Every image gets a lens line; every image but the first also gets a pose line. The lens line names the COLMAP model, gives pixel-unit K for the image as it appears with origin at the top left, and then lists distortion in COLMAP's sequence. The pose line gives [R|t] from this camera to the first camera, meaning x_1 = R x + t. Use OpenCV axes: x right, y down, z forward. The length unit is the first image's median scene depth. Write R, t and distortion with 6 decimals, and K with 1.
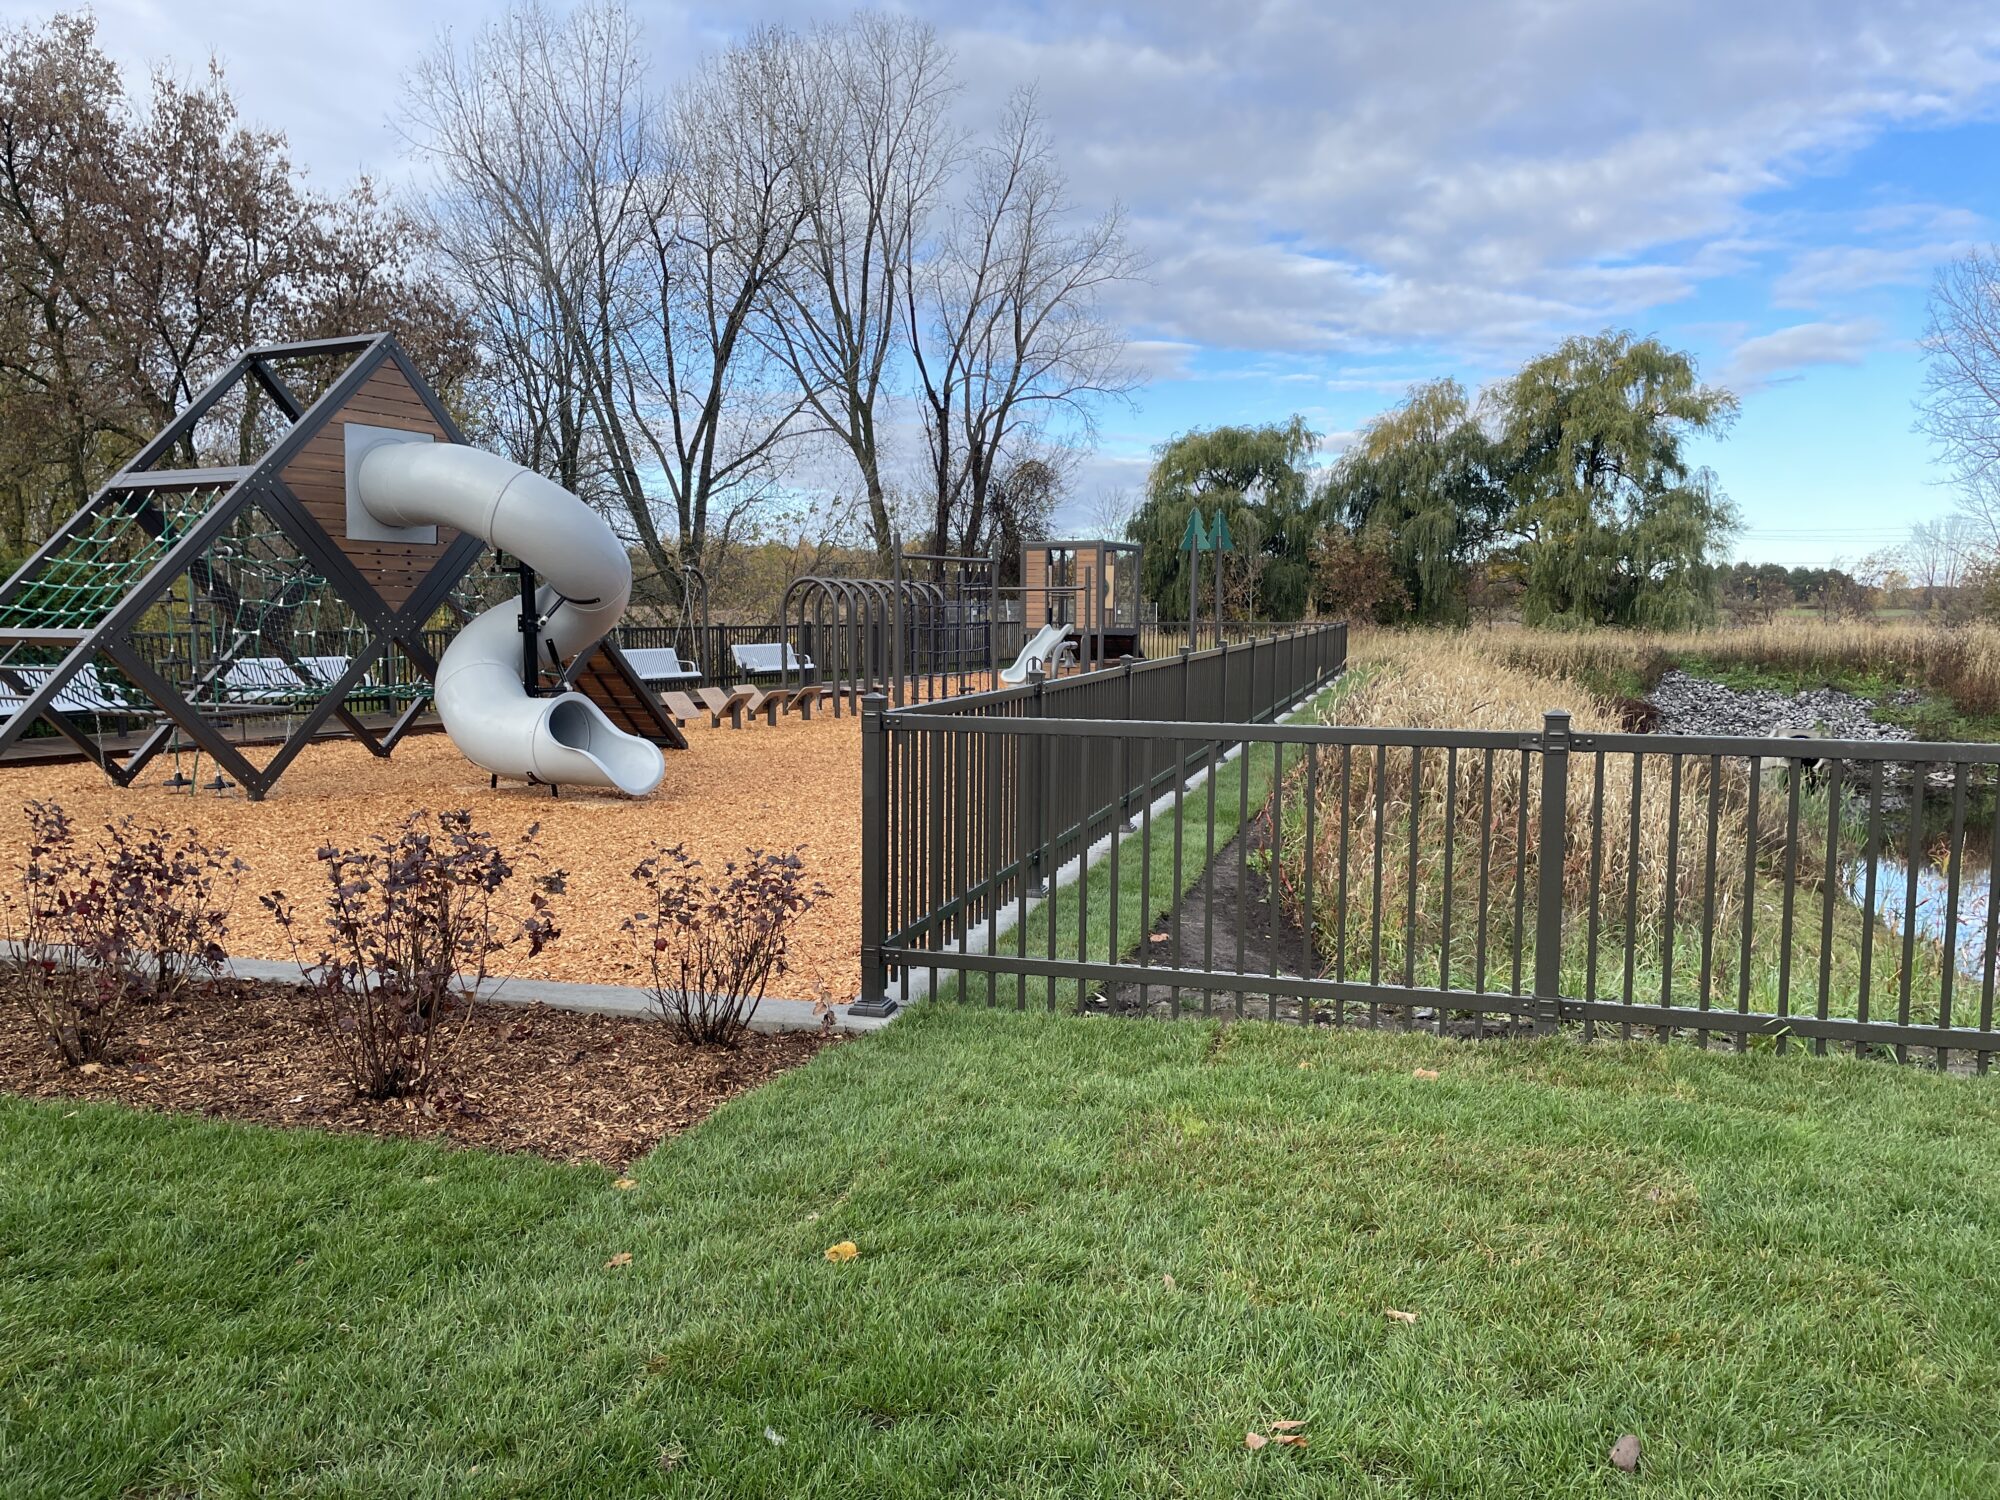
lens RADIAL K [[1541.3, 0, 1003.6], [0, 1541.3, 745.3], [0, 0, 1]] dist [0.080834, -0.035617]
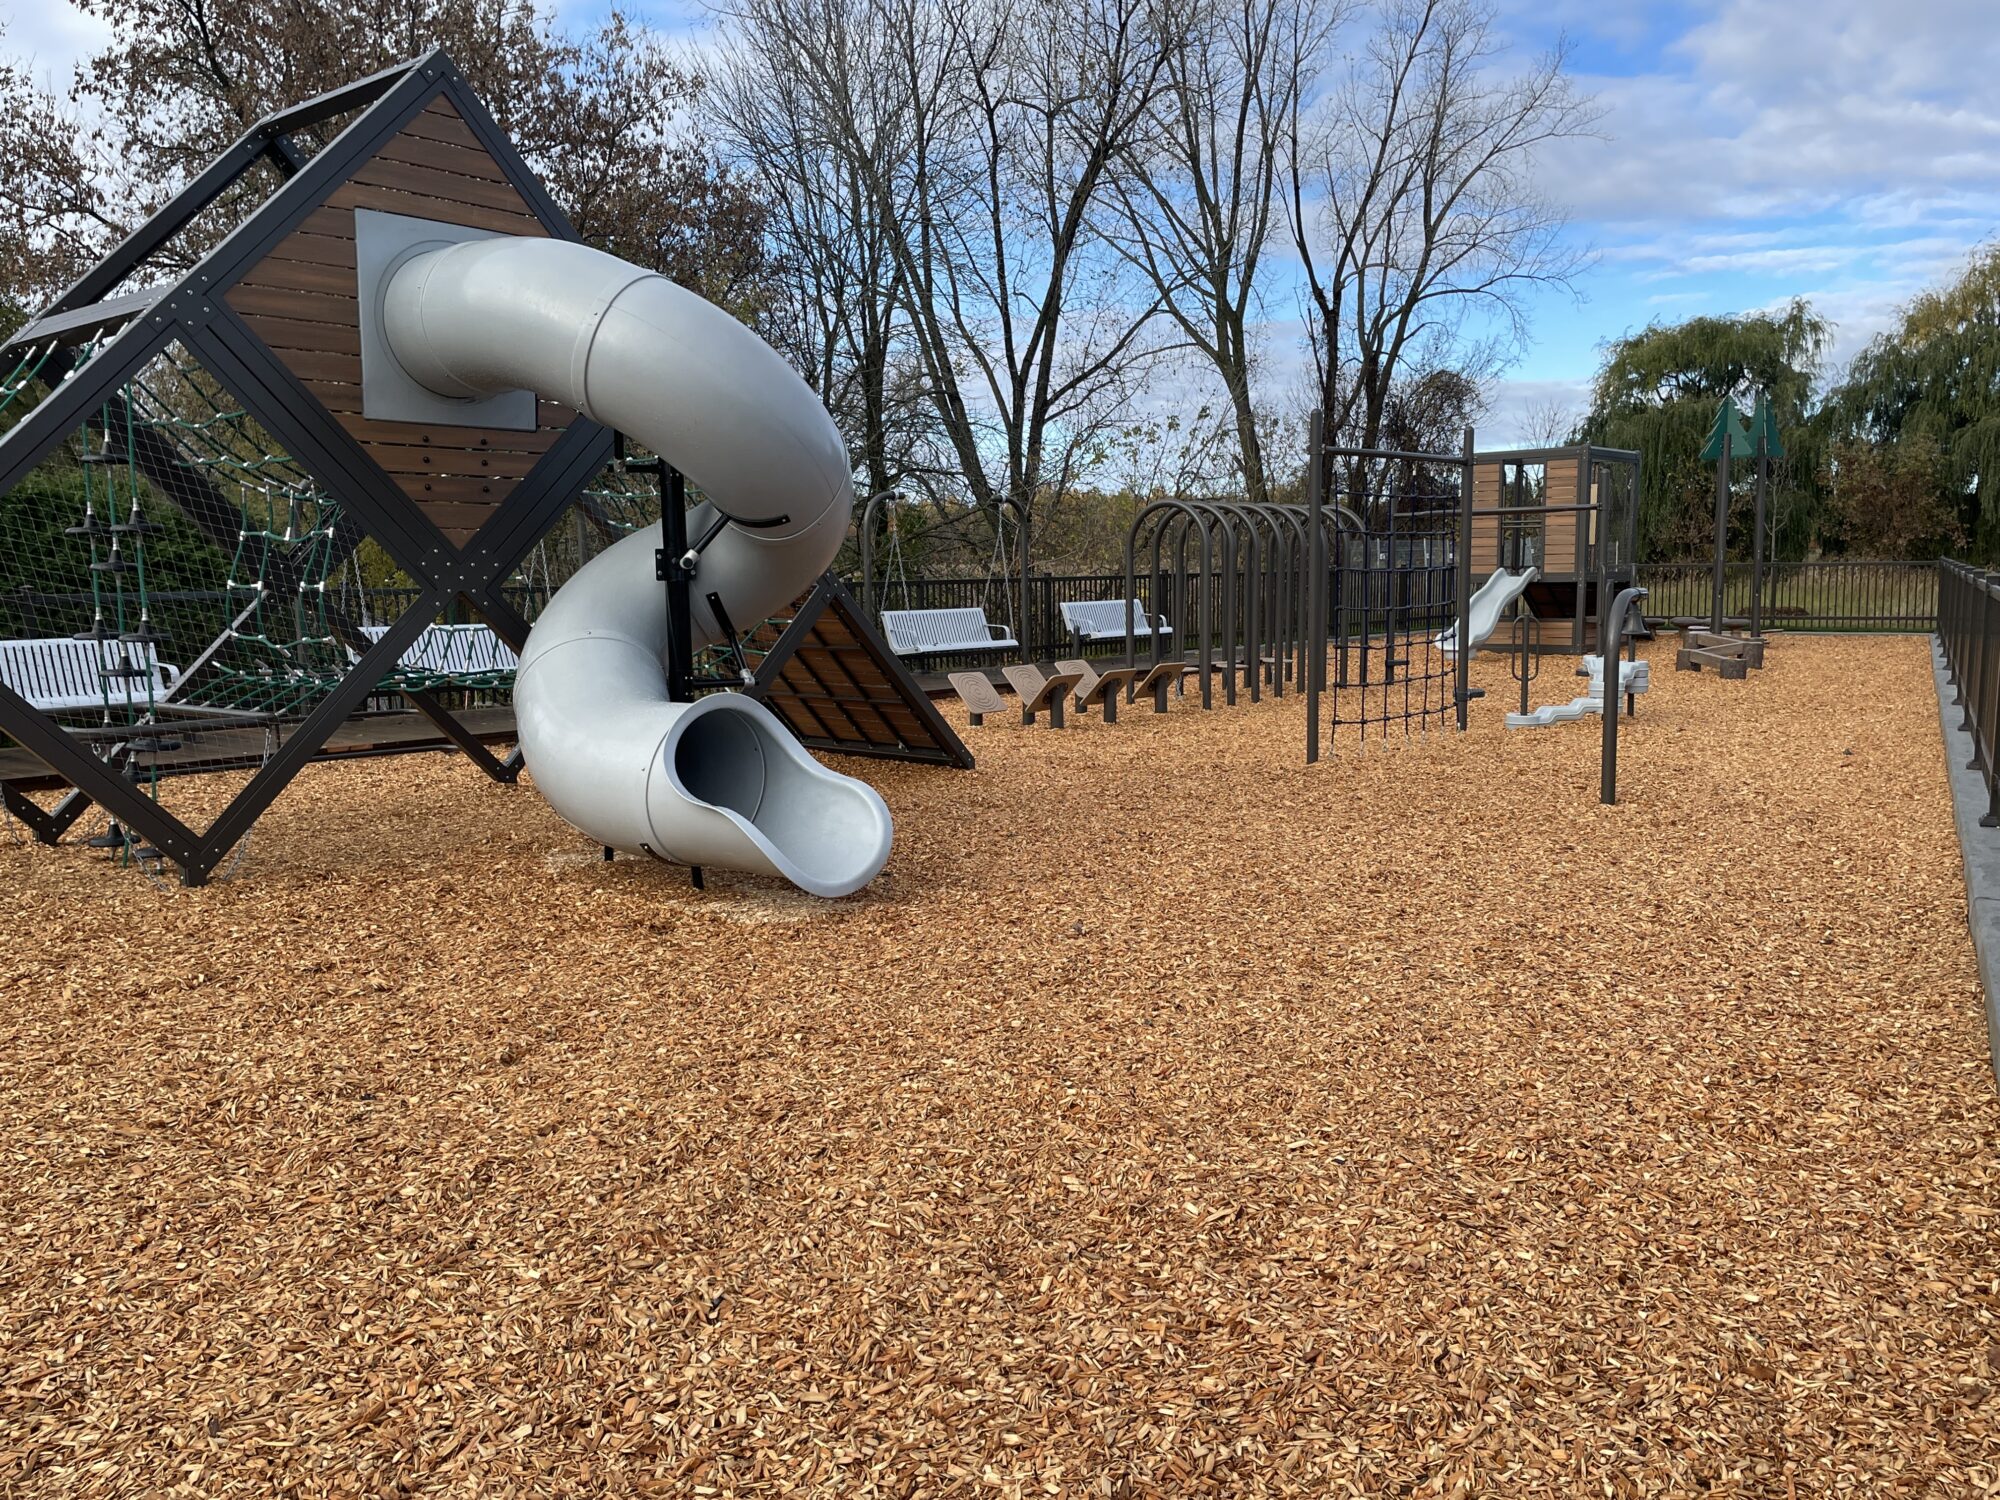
lens RADIAL K [[1658.5, 0, 993.0], [0, 1658.5, 748.6], [0, 0, 1]] dist [0.081432, -0.068331]
pose [[0.974337, 0.011587, -0.224798, -0.017464], [-0.006443, 0.999701, 0.023600, -0.008174], [0.225004, -0.021546, 0.974120, 0.132913]]
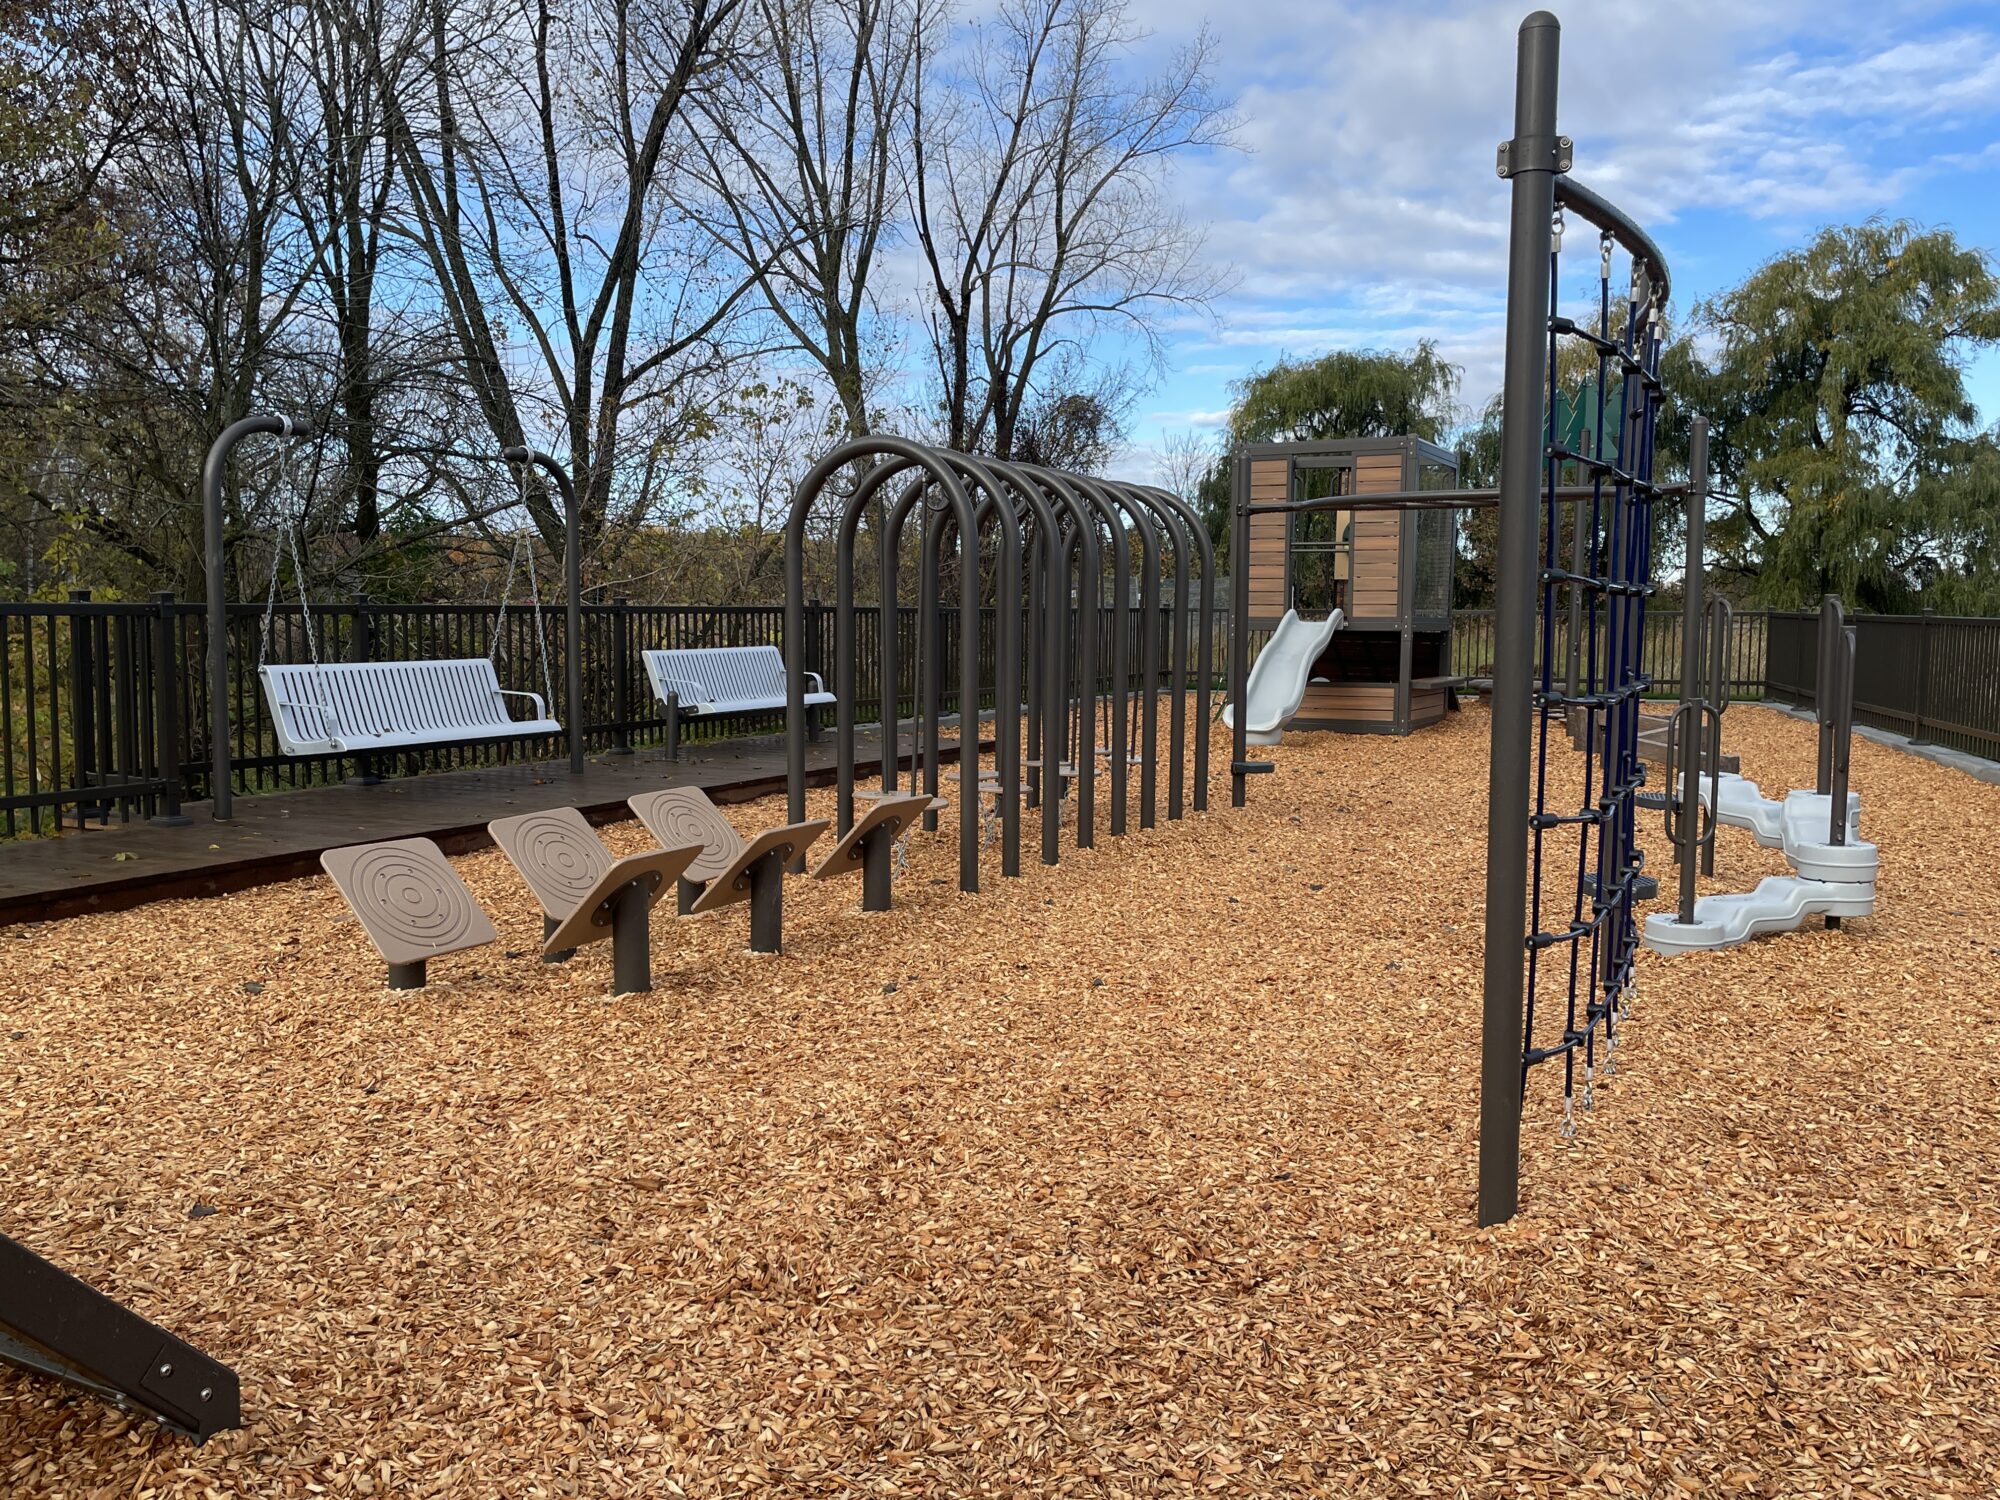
lens RADIAL K [[1658.5, 0, 1003.0], [0, 1658.5, 772.7], [0, 0, 1]] dist [0.081432, -0.068331]
pose [[0.999702, 0.002079, 0.024313, -0.053424], [-0.002323, 0.999947, 0.010022, -0.021668], [-0.024291, -0.010075, 0.999654, 0.325620]]
